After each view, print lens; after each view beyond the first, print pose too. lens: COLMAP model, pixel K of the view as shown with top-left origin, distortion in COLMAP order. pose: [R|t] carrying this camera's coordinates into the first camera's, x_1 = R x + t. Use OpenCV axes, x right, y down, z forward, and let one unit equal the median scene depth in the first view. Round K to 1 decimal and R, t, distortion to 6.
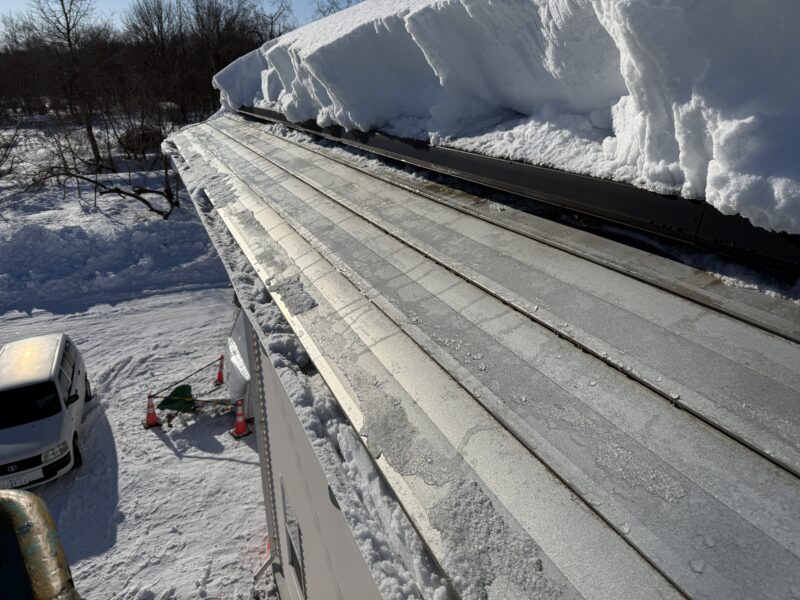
lens RADIAL K [[565.0, 0, 400.0], [0, 565.0, 300.0], [0, 0, 1]] dist [0.034780, -0.048382]
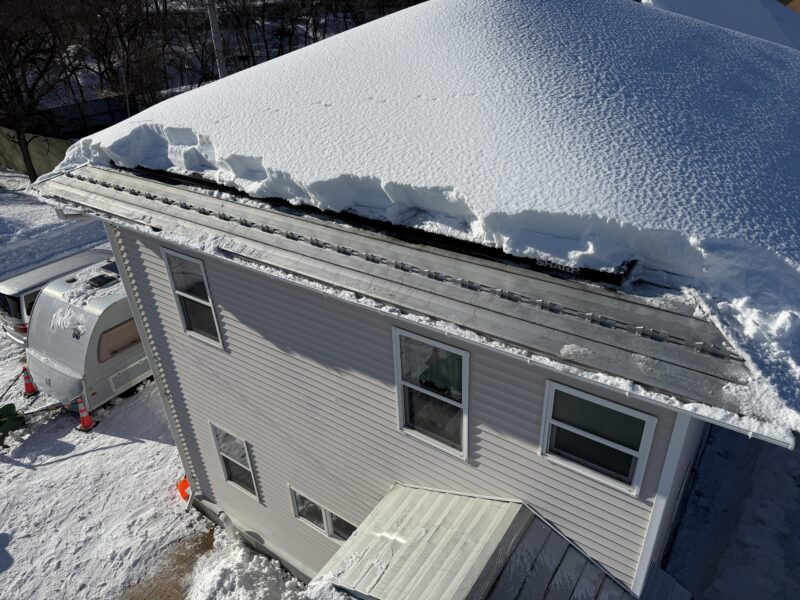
lens RADIAL K [[565.0, 0, 400.0], [0, 565.0, 300.0], [0, 0, 1]] dist [0.034780, -0.048382]
pose [[0.850074, -0.284857, 0.442980, -0.180746], [0.222115, 0.956552, 0.188872, -0.064826], [-0.477535, -0.062163, 0.876411, -0.207870]]
